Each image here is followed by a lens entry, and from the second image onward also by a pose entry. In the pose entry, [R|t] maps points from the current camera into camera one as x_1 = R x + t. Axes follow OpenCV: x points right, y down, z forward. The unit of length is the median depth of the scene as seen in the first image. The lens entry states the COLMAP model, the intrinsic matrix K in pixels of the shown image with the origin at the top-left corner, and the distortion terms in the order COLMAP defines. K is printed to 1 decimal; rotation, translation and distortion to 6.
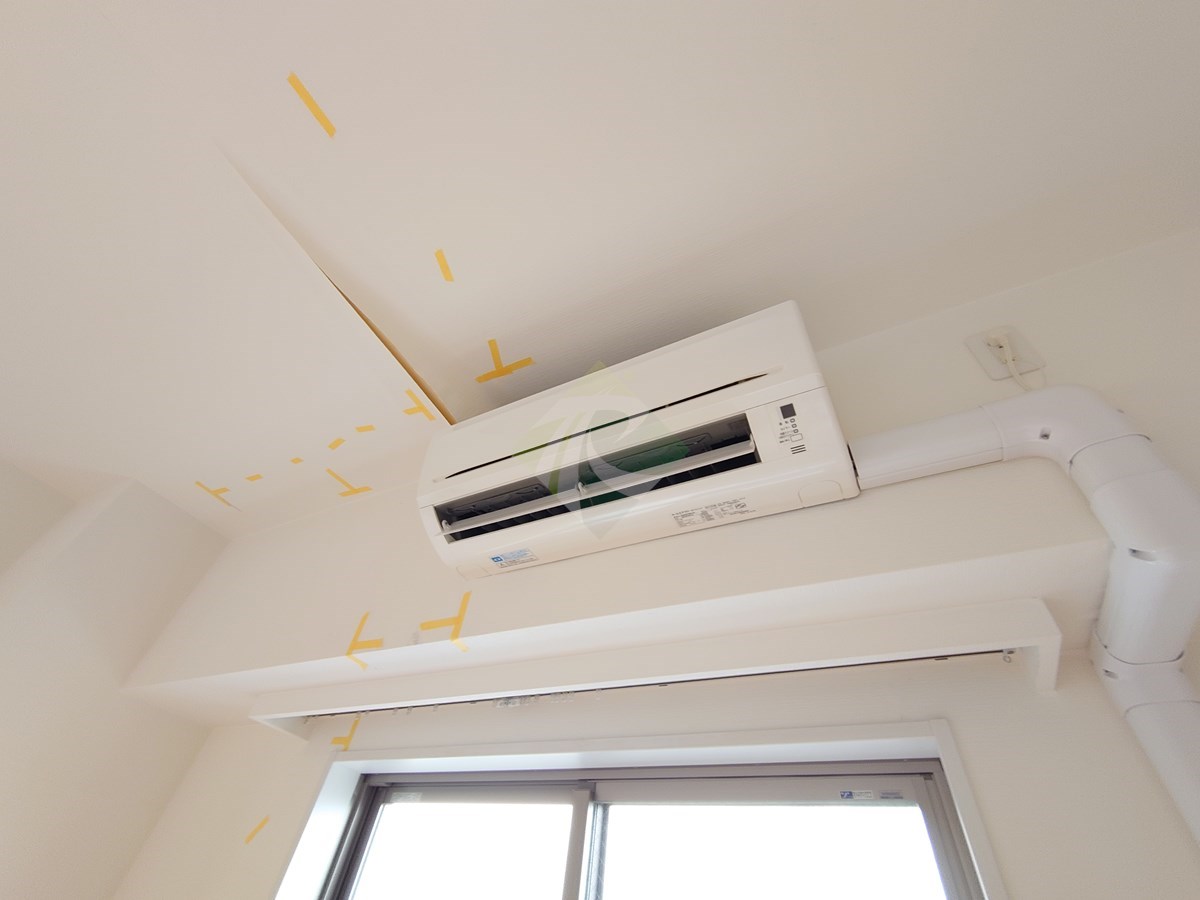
lens RADIAL K [[516.3, 0, 600.0], [0, 516.3, 450.0], [0, 0, 1]] dist [-0.000688, -0.000320]
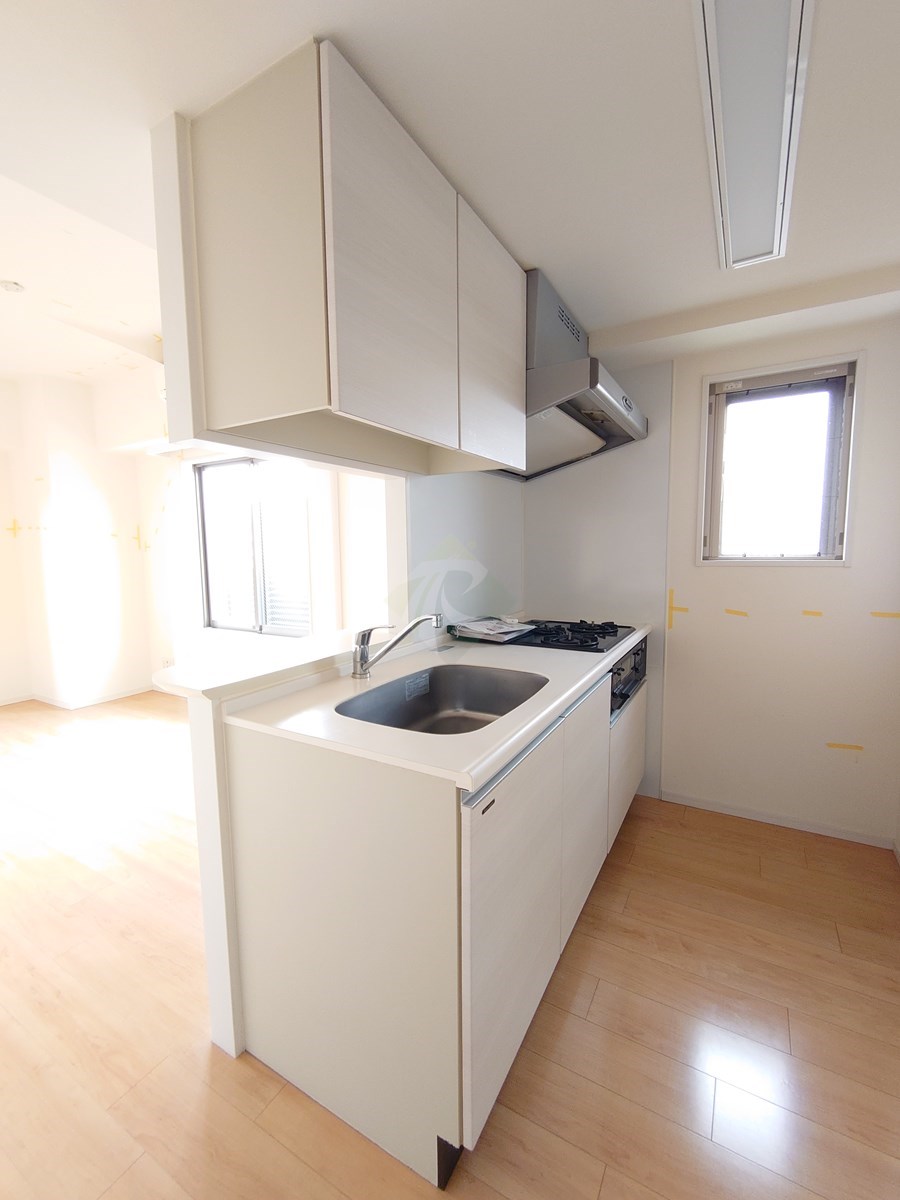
lens RADIAL K [[516.3, 0, 450.0], [0, 516.3, 600.0], [0, 0, 1]] dist [-0.000688, -0.000320]
pose [[0.991537, -0.116275, -0.057750, 1.380256], [0.117533, 0.615007, 0.779713, -1.321621], [-0.055145, -0.779902, 0.623468, -1.975517]]
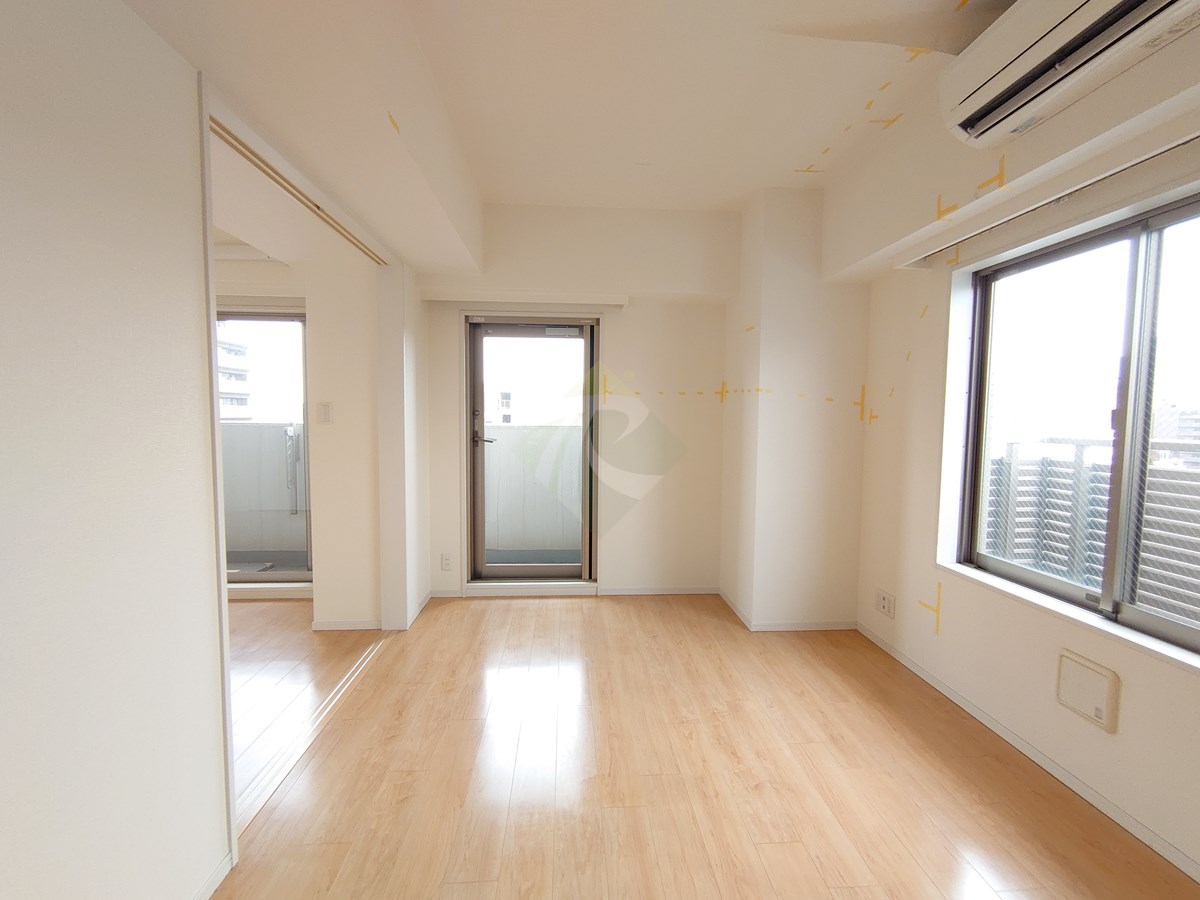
lens RADIAL K [[516.3, 0, 600.0], [0, 516.3, 450.0], [0, 0, 1]] dist [-0.000688, -0.000320]
pose [[0.516071, -0.047381, -0.855234, 0.418473], [0.643362, 0.680606, 0.350515, -0.459715], [0.565470, -0.731115, 0.381724, -0.974242]]
